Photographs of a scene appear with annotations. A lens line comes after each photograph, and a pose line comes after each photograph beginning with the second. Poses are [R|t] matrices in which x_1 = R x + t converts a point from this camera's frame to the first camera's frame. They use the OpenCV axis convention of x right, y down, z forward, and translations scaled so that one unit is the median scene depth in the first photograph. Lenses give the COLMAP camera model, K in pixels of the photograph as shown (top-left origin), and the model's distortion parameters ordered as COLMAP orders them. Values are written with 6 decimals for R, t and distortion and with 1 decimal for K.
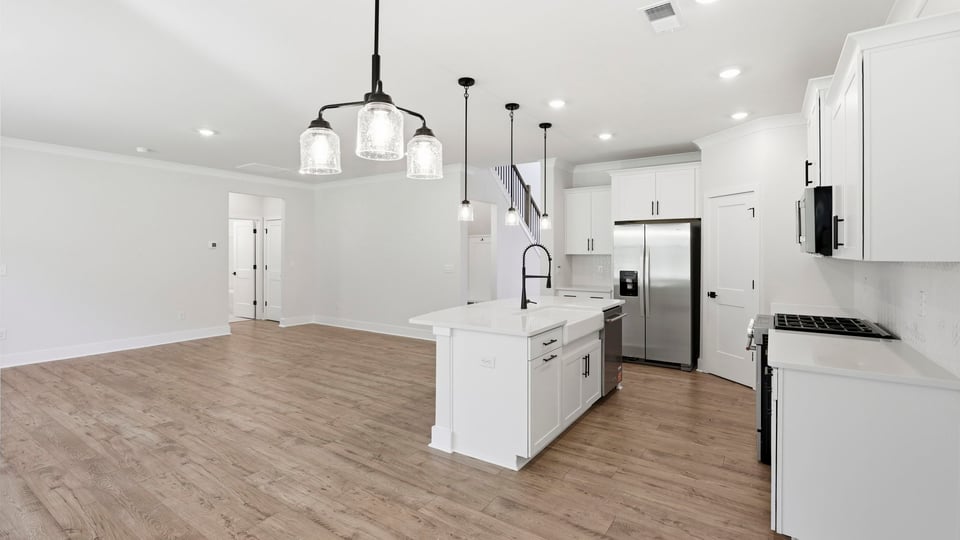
lens RADIAL K [[440.8, 0, 477.5], [0, 440.8, 256.0], [0, 0, 1]] dist [-0.001344, 0.000002]
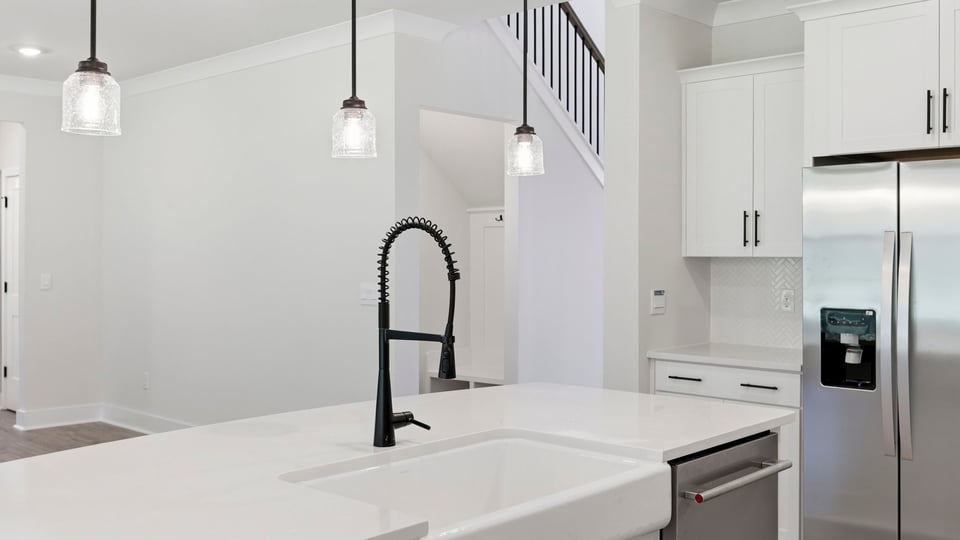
lens RADIAL K [[952.3, 0, 483.2], [0, 952.3, 251.4], [0, 0, 1]] dist [-0.004159, 0.003816]
pose [[0.988697, 0.001073, -0.149922, 0.187690], [-0.002216, 0.999970, -0.007461, -0.002067], [0.149910, 0.007709, 0.988670, 0.280634]]
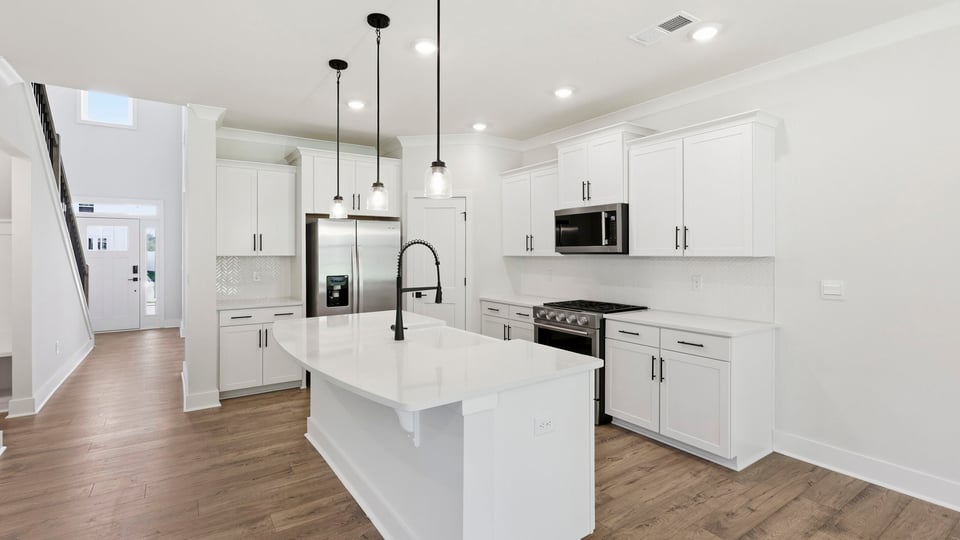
lens RADIAL K [[440.8, 0, 477.5], [0, 440.8, 256.0], [0, 0, 1]] dist [-0.001344, 0.000002]
pose [[0.366397, -0.011040, 0.930393, -0.327213], [0.011401, 0.999908, 0.007375, -0.005644], [-0.930389, 0.007906, 0.366489, 0.466312]]
